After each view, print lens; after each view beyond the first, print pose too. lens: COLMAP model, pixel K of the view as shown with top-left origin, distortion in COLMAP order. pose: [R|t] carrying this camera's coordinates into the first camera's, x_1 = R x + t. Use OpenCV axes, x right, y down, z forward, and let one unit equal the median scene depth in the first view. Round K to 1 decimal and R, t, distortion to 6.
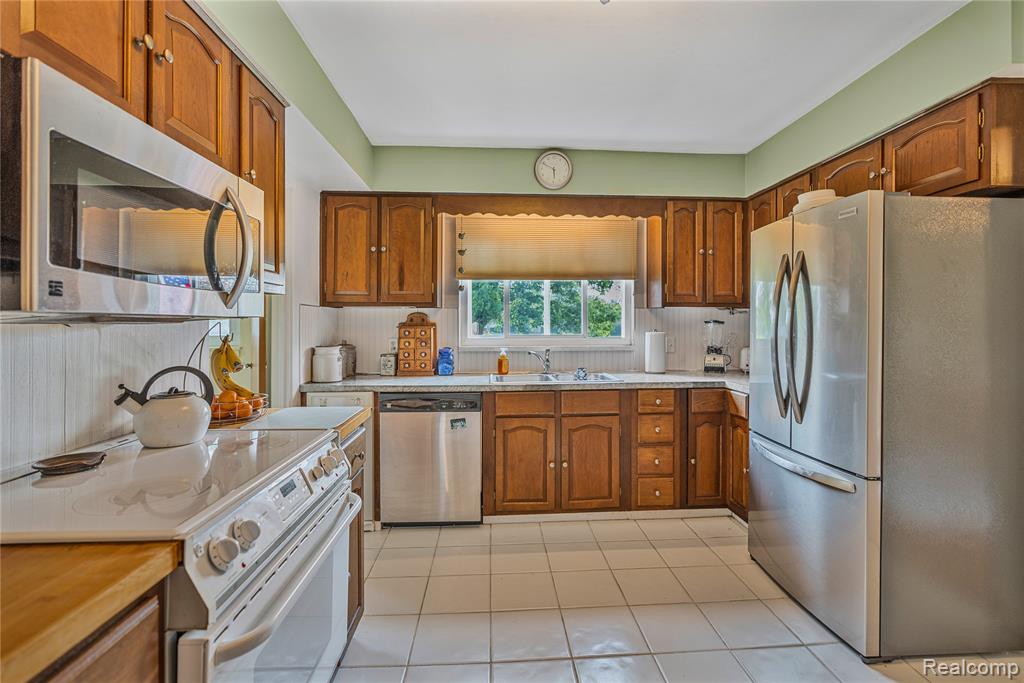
lens RADIAL K [[466.5, 0, 510.8], [0, 466.5, 330.7], [0, 0, 1]] dist [-0.001208, -0.000082]
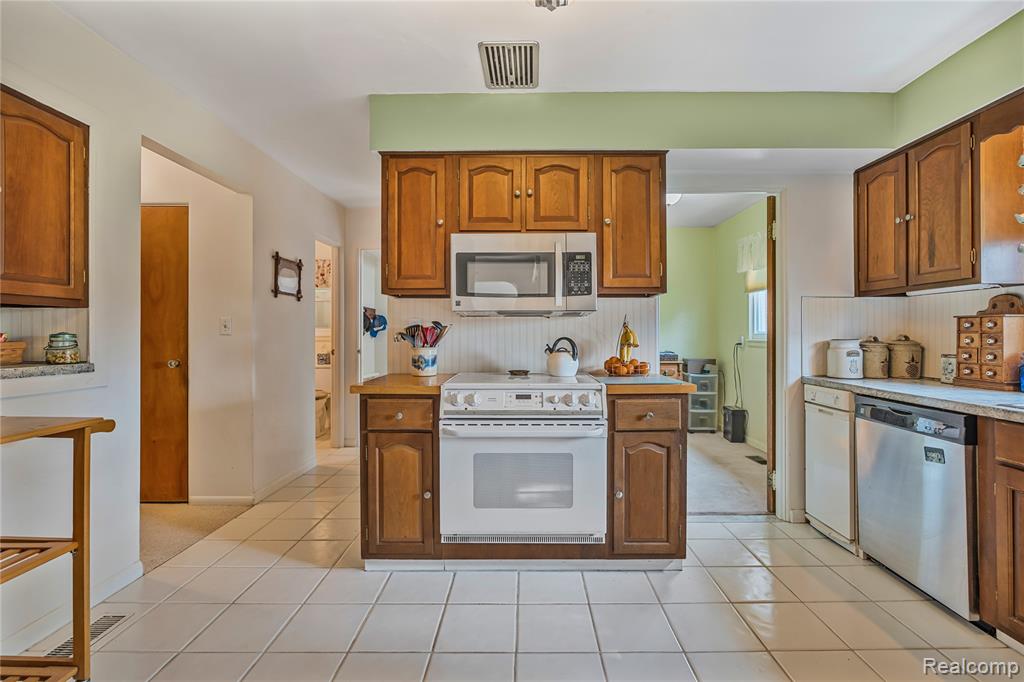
lens RADIAL K [[466.5, 0, 513.4], [0, 466.5, 333.7], [0, 0, 1]] dist [-0.001208, -0.000082]
pose [[-0.065704, 0.000819, -0.997839, 0.547657], [-0.013031, 0.999914, 0.001679, 0.027205], [0.997754, 0.013114, -0.065687, 0.393595]]
